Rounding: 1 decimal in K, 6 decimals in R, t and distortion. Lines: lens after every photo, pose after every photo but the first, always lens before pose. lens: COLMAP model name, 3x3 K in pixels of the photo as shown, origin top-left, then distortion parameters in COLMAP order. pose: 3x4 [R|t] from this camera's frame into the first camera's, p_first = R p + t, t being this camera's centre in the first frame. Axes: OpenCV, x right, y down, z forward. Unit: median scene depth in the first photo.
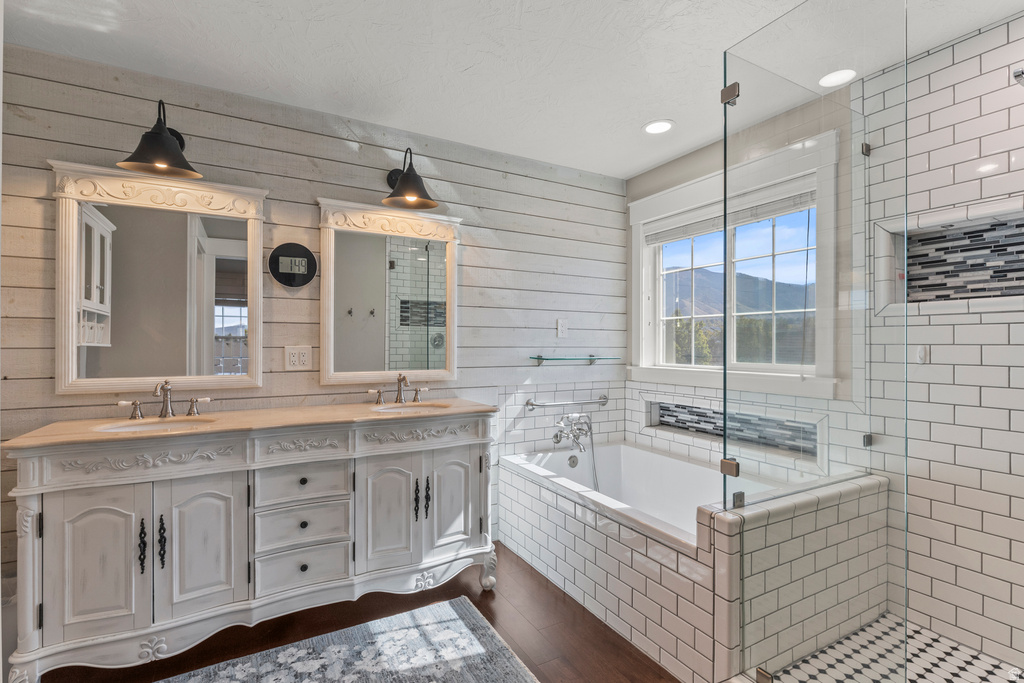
lens RADIAL K [[472.1, 0, 513.0], [0, 472.1, 345.9], [0, 0, 1]] dist [0.008844, -0.003000]
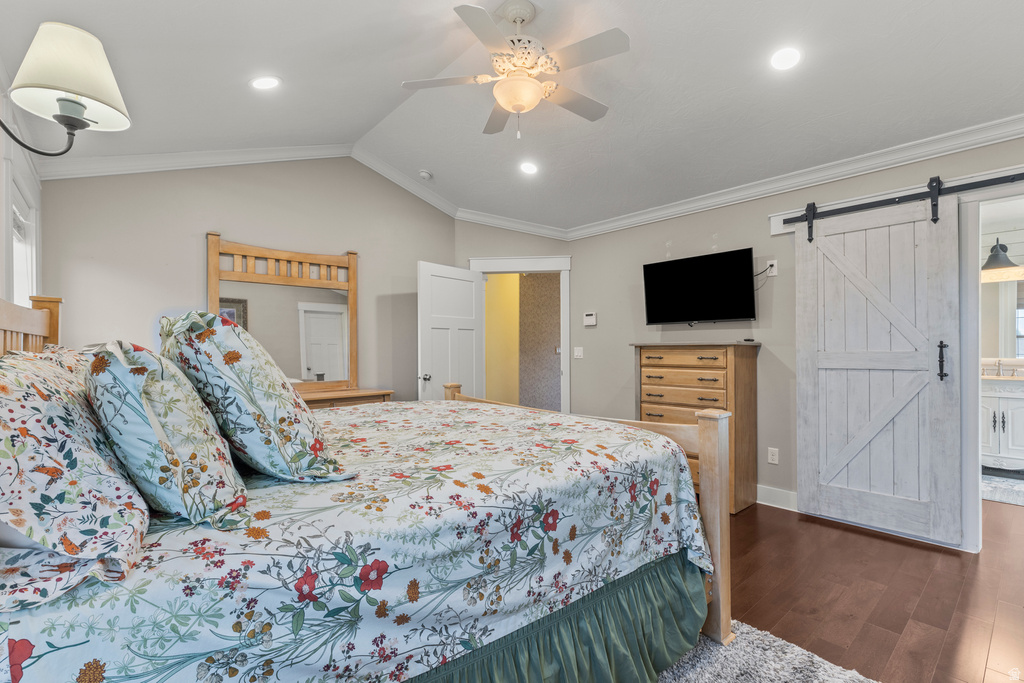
lens RADIAL K [[472.1, 0, 511.1], [0, 472.1, 345.0], [0, 0, 1]] dist [0.008844, -0.003000]
pose [[0.202549, 0.001005, -0.979272, 0.541046], [-0.000386, 0.999999, 0.000946, 0.002831], [0.979272, 0.000187, 0.202549, -0.935438]]
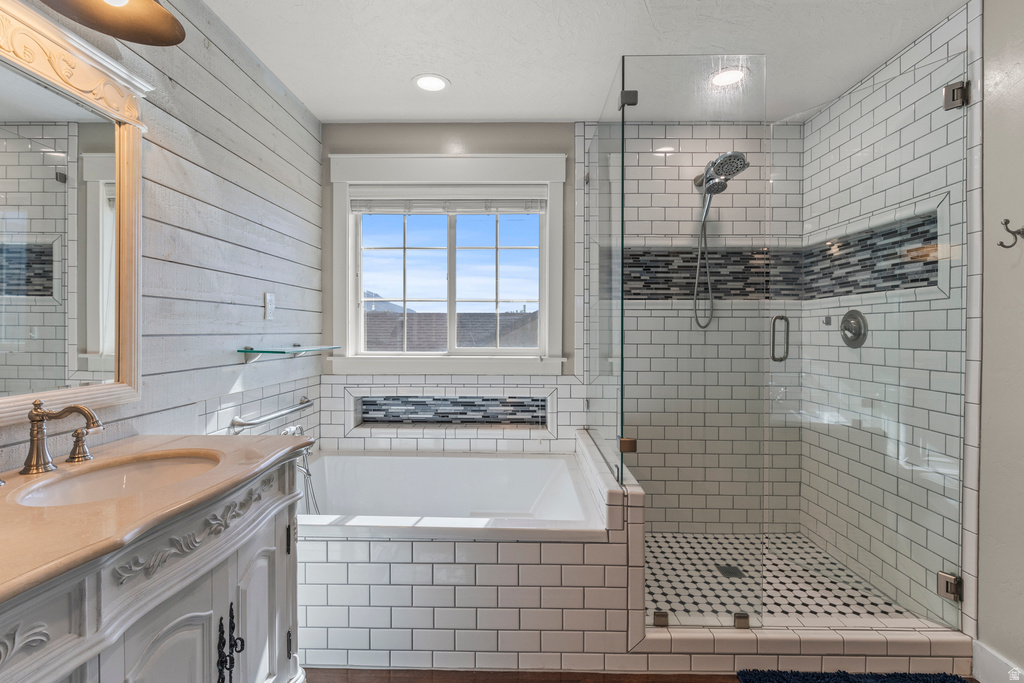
lens RADIAL K [[472.1, 0, 514.5], [0, 472.1, 332.5], [0, 0, 1]] dist [0.008844, -0.003000]
pose [[0.511771, -0.006583, 0.859097, -0.358452], [0.000822, 0.999974, 0.007173, -0.004783], [-0.859122, -0.002965, 0.511763, 0.398583]]
